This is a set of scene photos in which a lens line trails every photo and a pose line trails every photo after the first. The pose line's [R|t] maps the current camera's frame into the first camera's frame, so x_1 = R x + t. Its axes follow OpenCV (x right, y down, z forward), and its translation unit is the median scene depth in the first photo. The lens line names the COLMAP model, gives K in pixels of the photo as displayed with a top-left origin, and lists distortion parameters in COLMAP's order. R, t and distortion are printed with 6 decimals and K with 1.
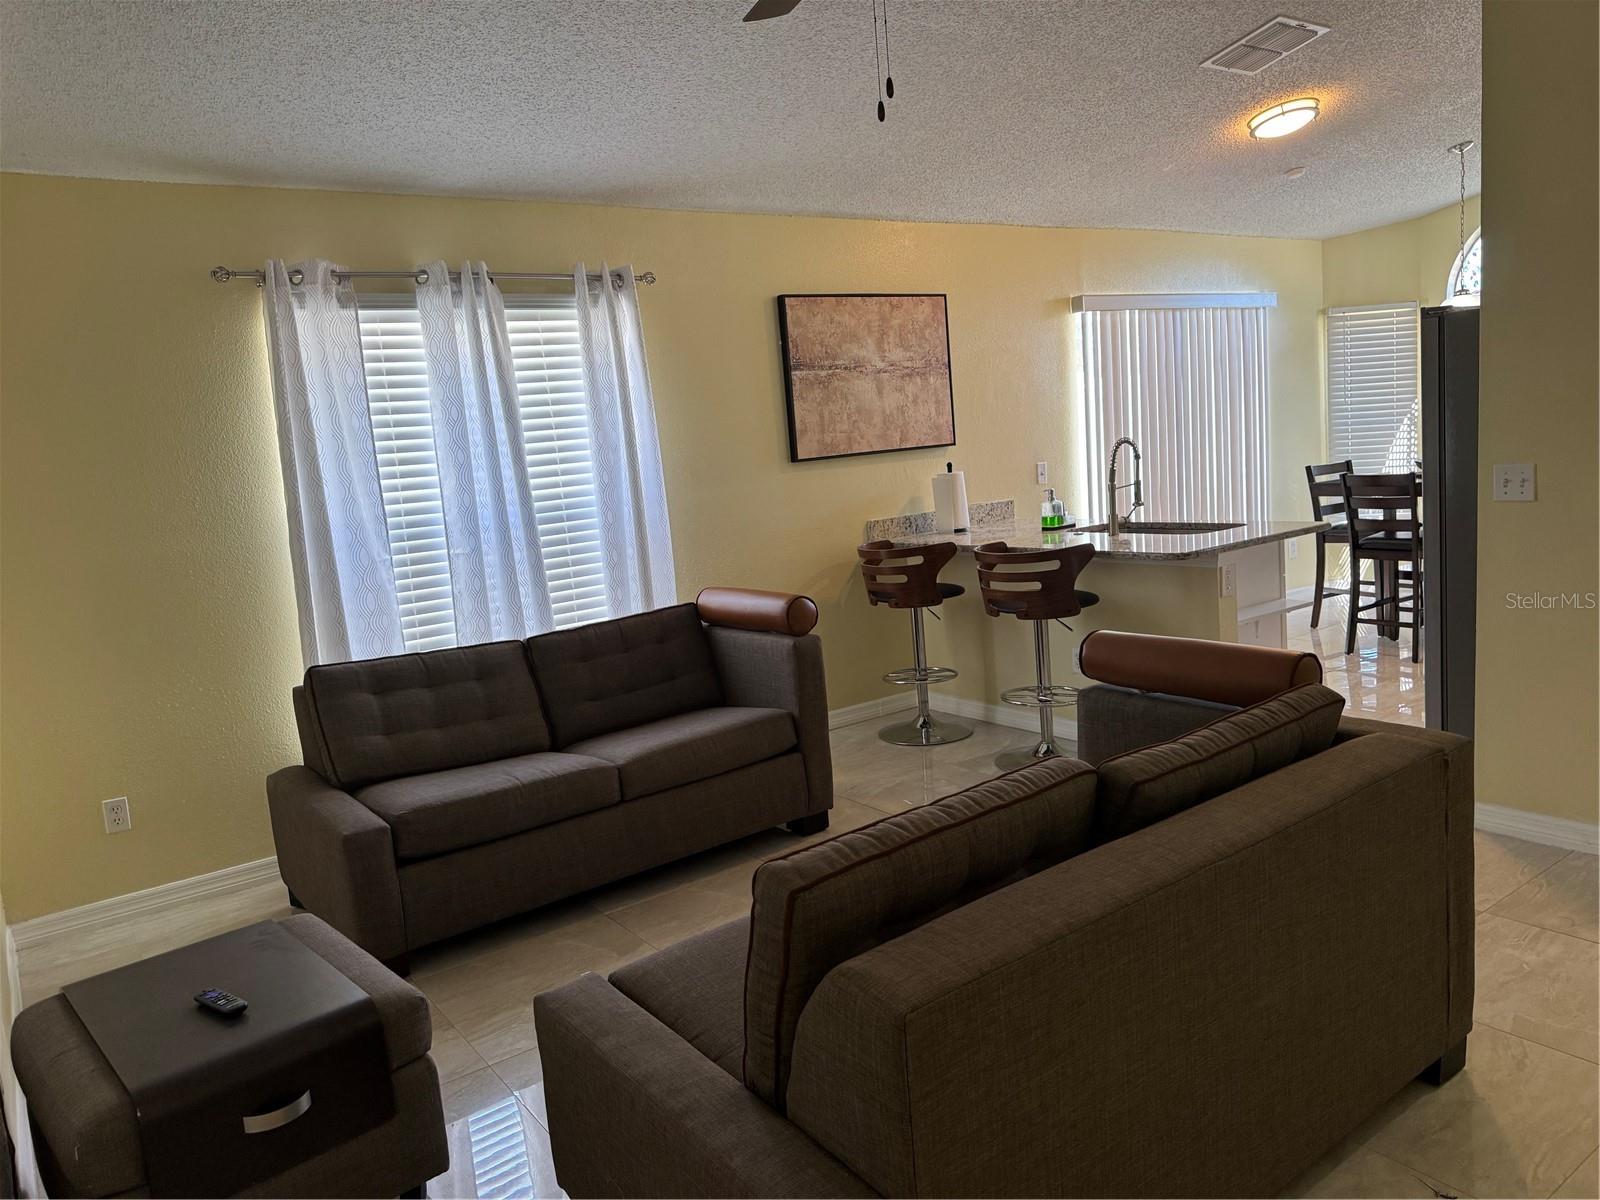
lens RADIAL K [[1135.0, 0, 791.4], [0, 1135.0, 604.2], [0, 0, 1]] dist [0.057261, -0.078228]
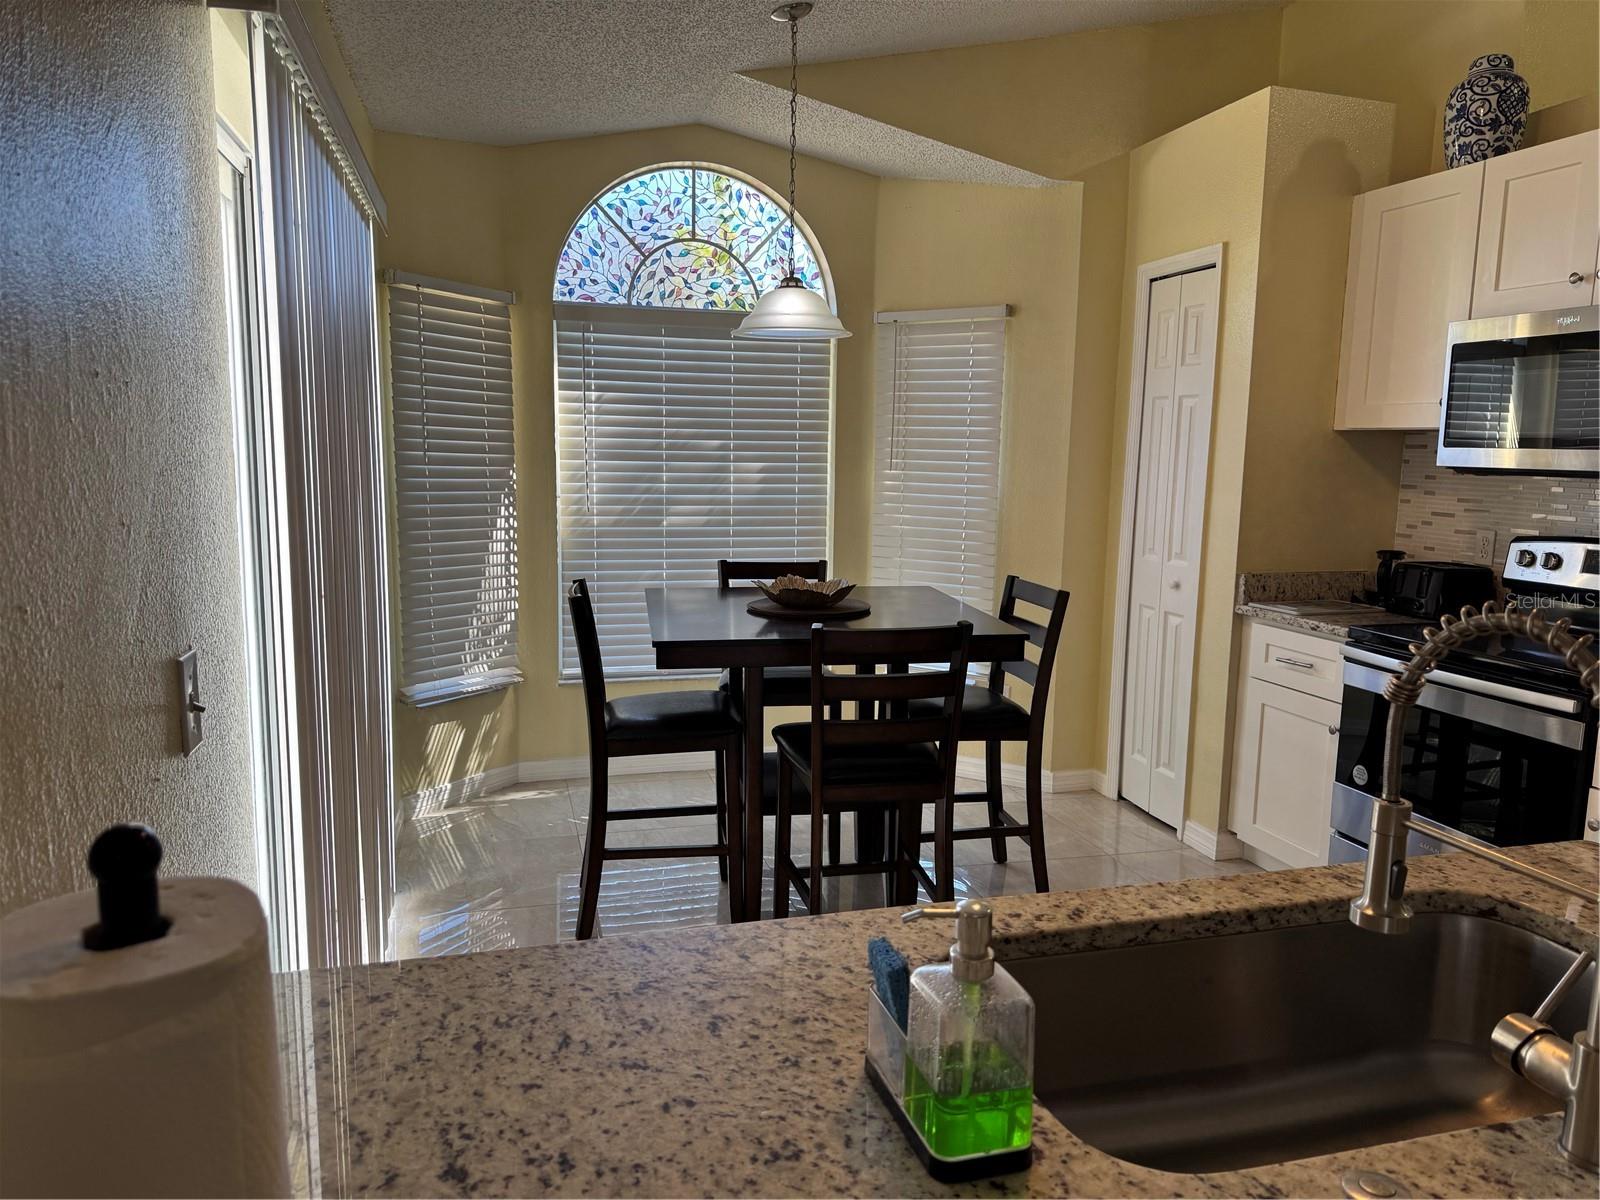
lens RADIAL K [[1135.0, 0, 803.3], [0, 1135.0, 613.7], [0, 0, 1]] dist [0.057261, -0.078228]
pose [[0.363789, -0.053775, 0.929928, 0.079824], [0.098327, 0.994971, 0.019071, -0.138518], [-0.926277, 0.084499, 0.367247, 0.919945]]
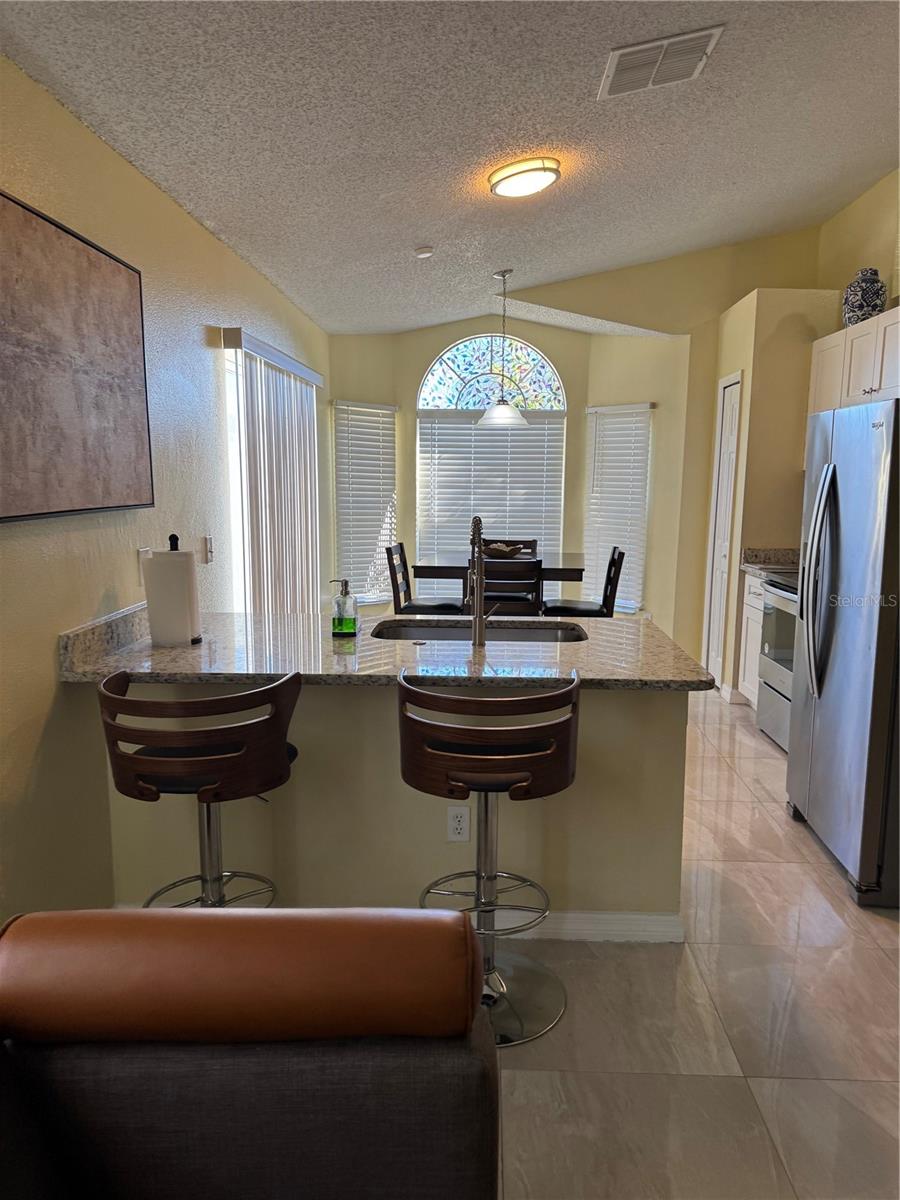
lens RADIAL K [[851.2, 0, 453.3], [0, 851.2, 607.3], [0, 0, 1]] dist [0.057261, -0.078228]
pose [[0.626198, -0.034746, 0.778889, -0.136811], [0.061735, 0.998079, -0.005109, -0.072369], [-0.777216, 0.051284, 0.627141, 0.580912]]
